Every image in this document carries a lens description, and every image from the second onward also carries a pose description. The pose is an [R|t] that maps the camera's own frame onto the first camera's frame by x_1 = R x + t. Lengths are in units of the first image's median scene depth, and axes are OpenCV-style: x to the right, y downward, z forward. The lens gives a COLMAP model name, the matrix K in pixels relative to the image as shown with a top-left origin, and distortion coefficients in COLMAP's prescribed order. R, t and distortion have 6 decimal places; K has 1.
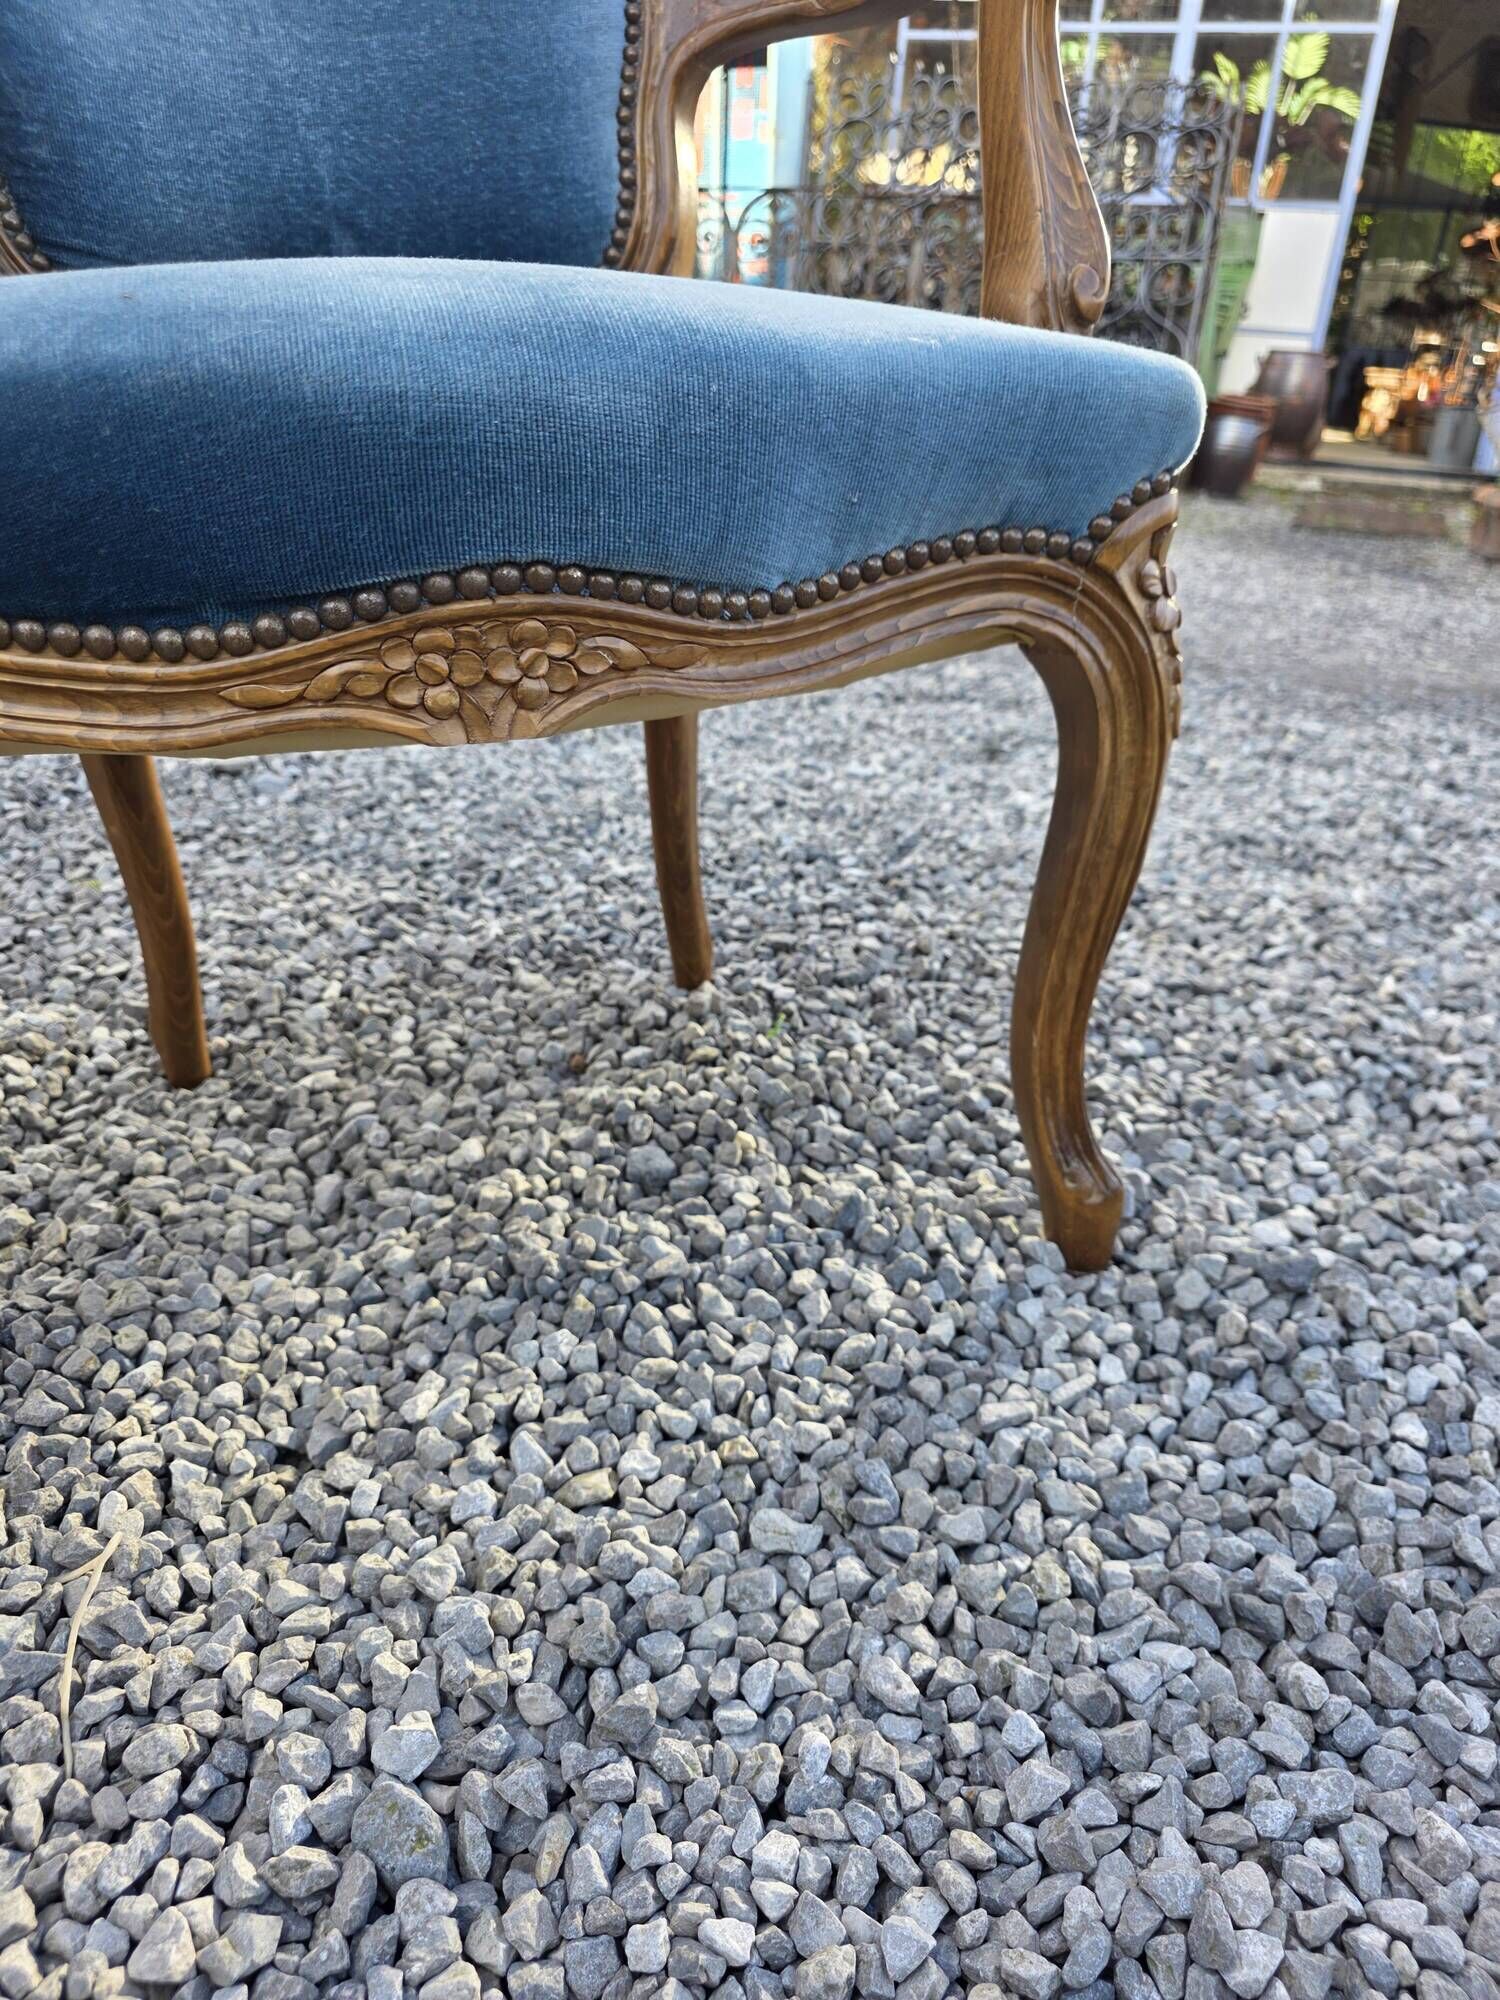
lens RADIAL K [[1377.0, 0, 771.0], [0, 1377.0, 997.1], [0, 0, 1]] dist [0.047936, -0.054362]
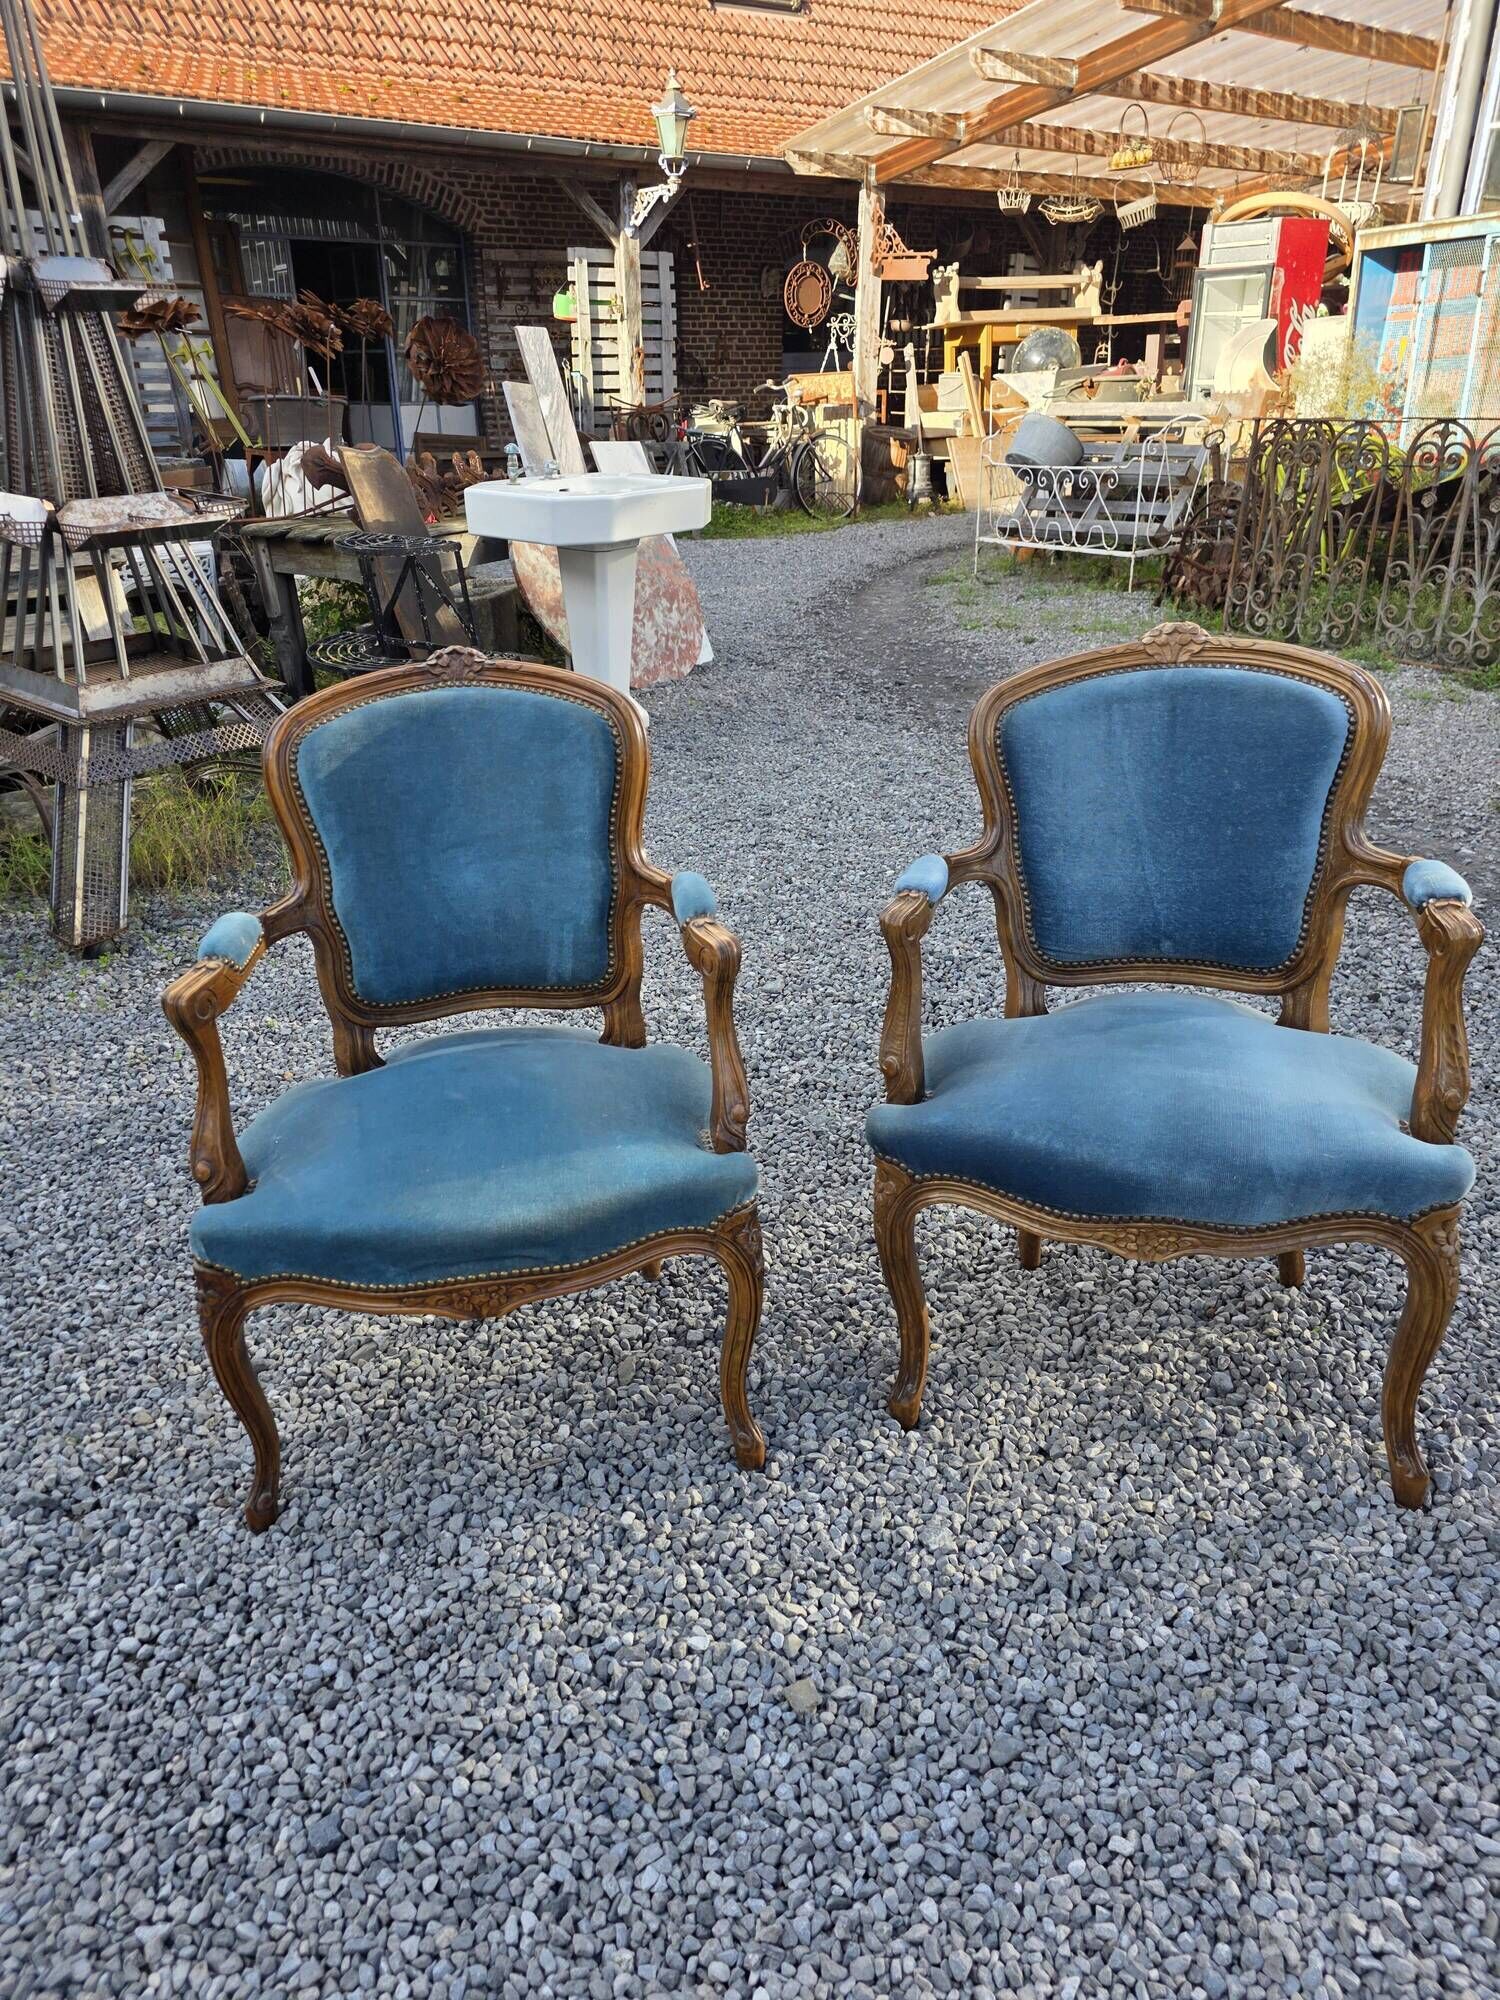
lens RADIAL K [[1349.9, 0, 721.3], [0, 1349.9, 989.4], [0, 0, 1]] dist [0.048686, -0.035587]
pose [[0.799770, 0.173701, -0.574627, 0.471401], [-0.179716, 0.982600, 0.046895, -0.515941], [0.572774, 0.065765, 0.817071, -1.442197]]
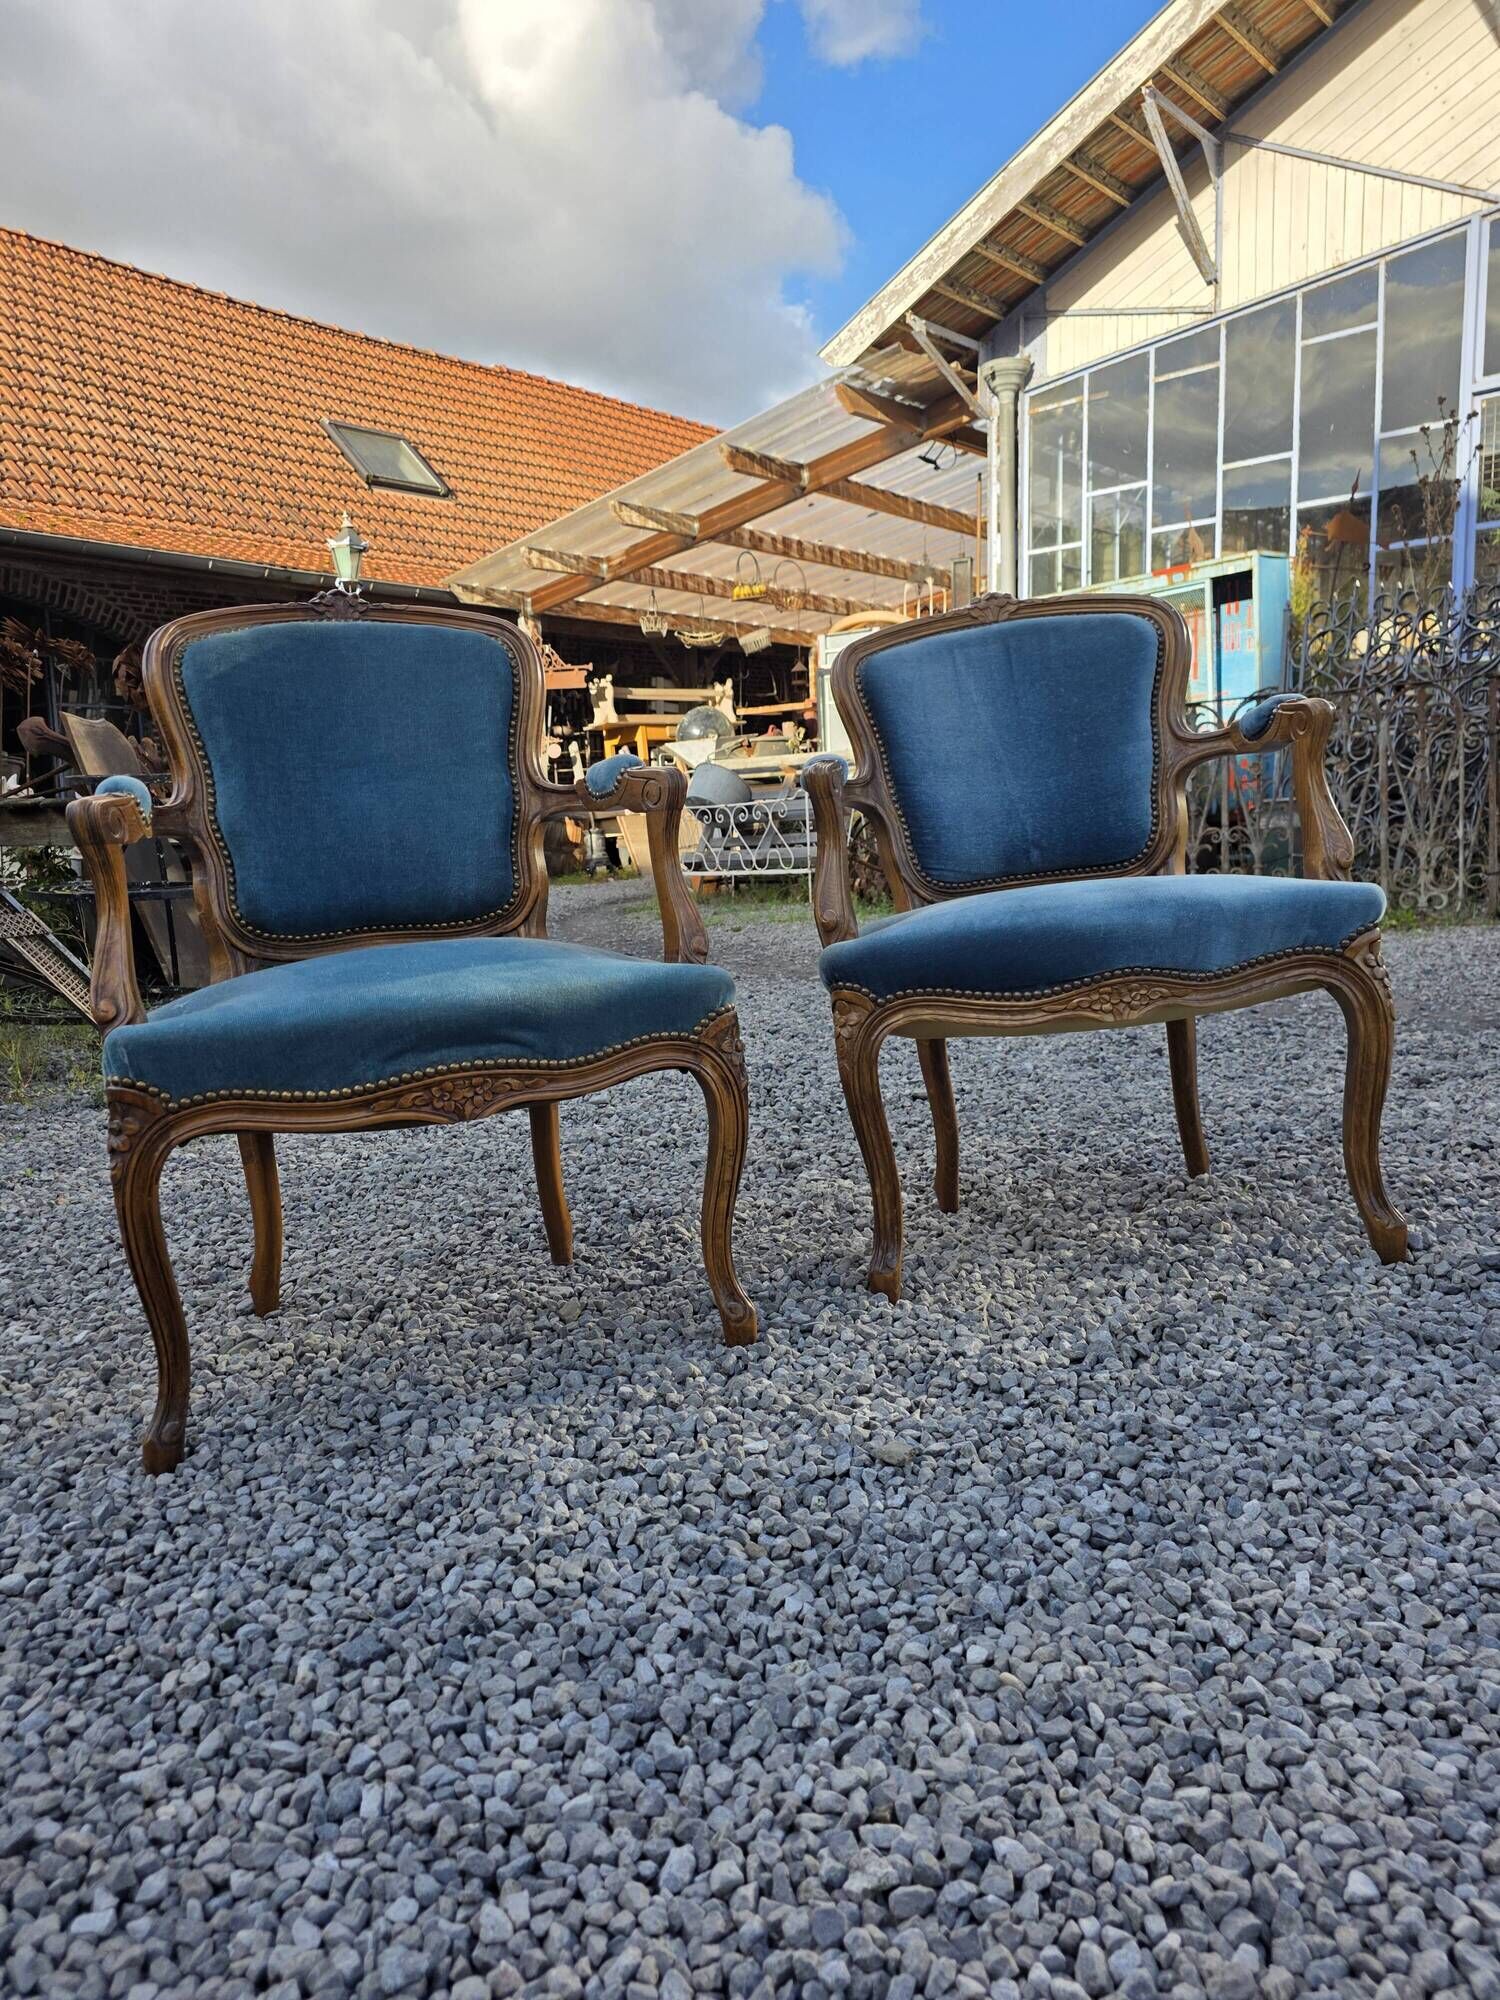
lens RADIAL K [[1355.7, 0, 723.2], [0, 1355.7, 989.9], [0, 0, 1]] dist [0.047682, -0.039851]
pose [[0.922167, -0.052326, -0.383236, 0.107231], [-0.064876, 0.955846, -0.286617, 0.481233], [0.381312, 0.289171, 0.878055, -1.450515]]
